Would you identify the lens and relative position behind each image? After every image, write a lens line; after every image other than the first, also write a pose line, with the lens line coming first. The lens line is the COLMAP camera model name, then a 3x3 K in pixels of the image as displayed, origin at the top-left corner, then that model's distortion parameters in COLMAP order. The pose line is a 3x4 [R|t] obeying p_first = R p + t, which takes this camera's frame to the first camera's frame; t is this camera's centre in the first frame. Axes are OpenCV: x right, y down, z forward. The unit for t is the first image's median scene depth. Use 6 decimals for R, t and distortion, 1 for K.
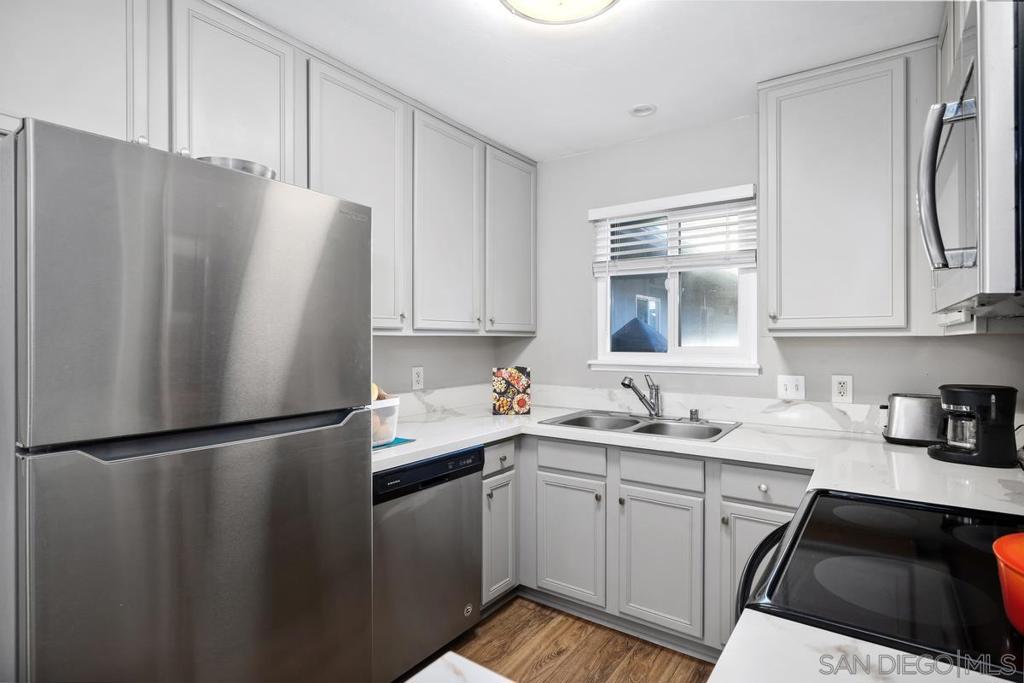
lens RADIAL K [[535.2, 0, 492.6], [0, 535.2, 339.8], [0, 0, 1]] dist [-0.000454, 0.000279]
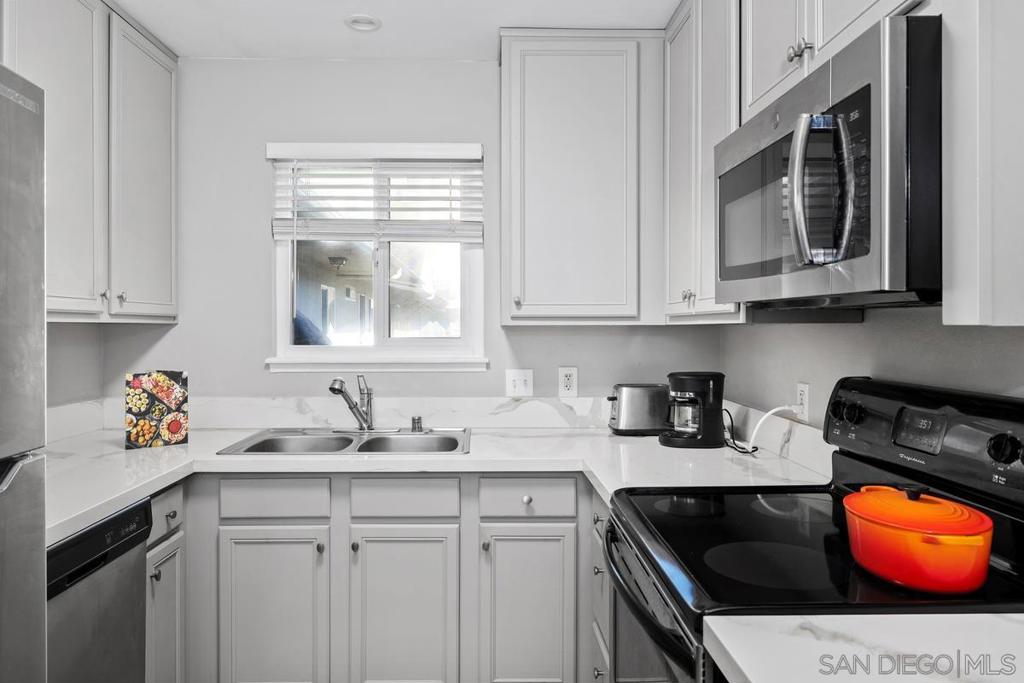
lens RADIAL K [[728.2, 0, 509.8], [0, 728.2, 332.5], [0, 0, 1]] dist [-0.001129, 0.000758]
pose [[0.790326, -0.003460, 0.612677, -0.182443], [-0.000039, 0.999984, 0.005697, -0.000782], [-0.612687, -0.004526, 0.790313, 0.064898]]
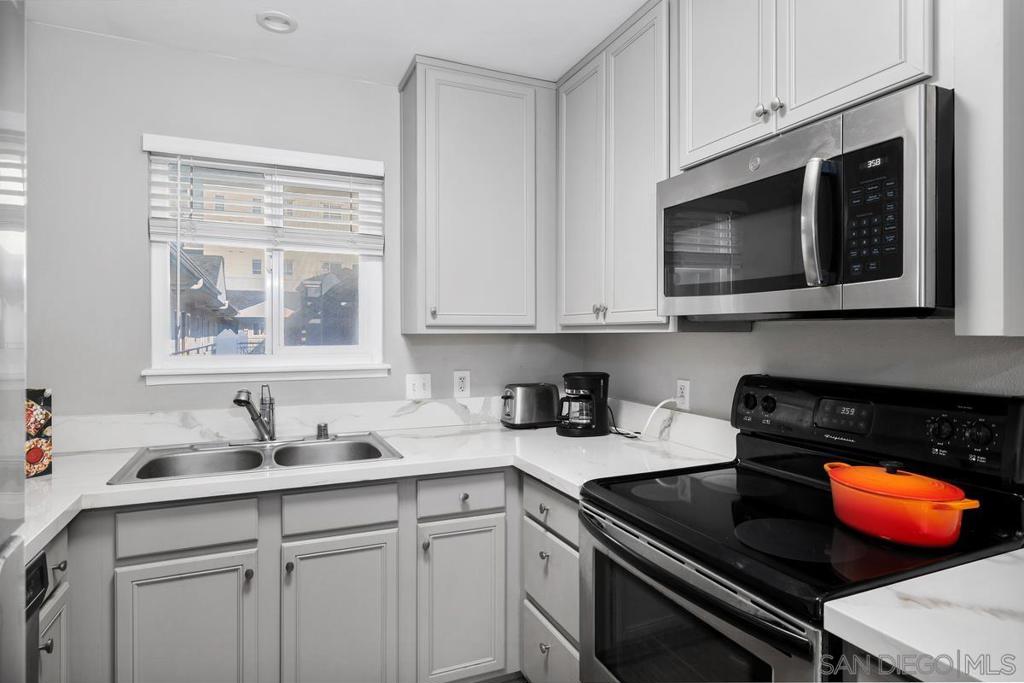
lens RADIAL K [[582.7, 0, 549.5], [0, 582.7, 335.7], [0, 0, 1]] dist [0.000895, -0.001423]
pose [[0.475087, -0.002661, 0.879935, -0.239117], [0.001243, 0.999996, 0.002353, -0.003812], [-0.879938, -0.000024, 0.475089, 0.296262]]
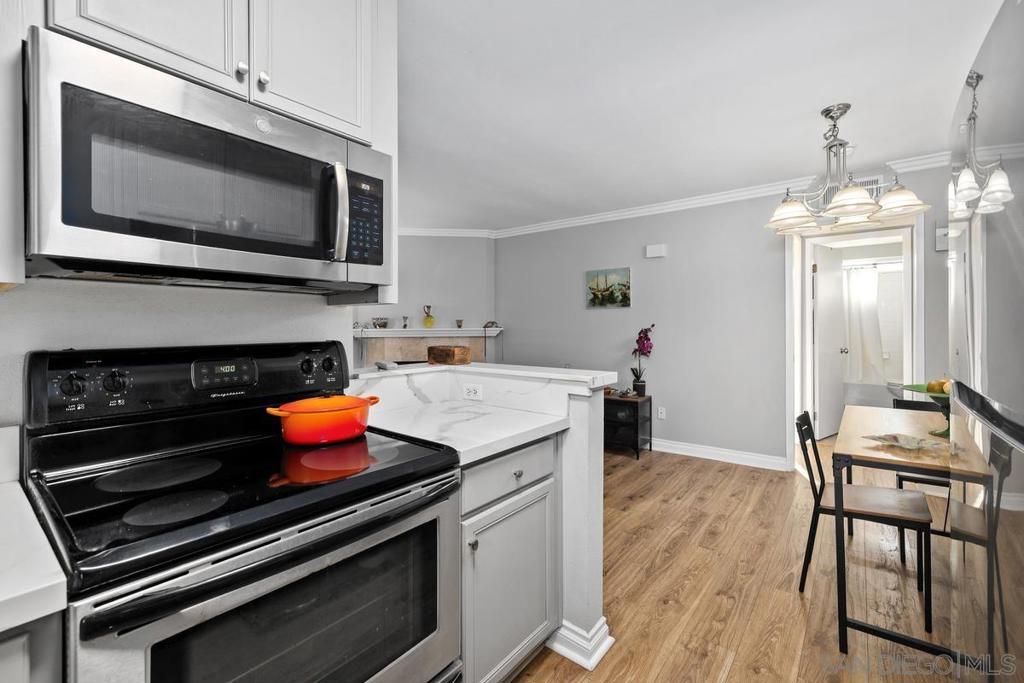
lens RADIAL K [[447.4, 0, 512.4], [0, 447.4, 322.0], [0, 0, 1]] dist [-0.000188, -0.000016]
pose [[-0.999299, 0.002791, 0.037334, 0.075348], [0.002821, 0.999996, 0.000748, 0.021375], [-0.037332, 0.000853, -0.999303, 0.789078]]
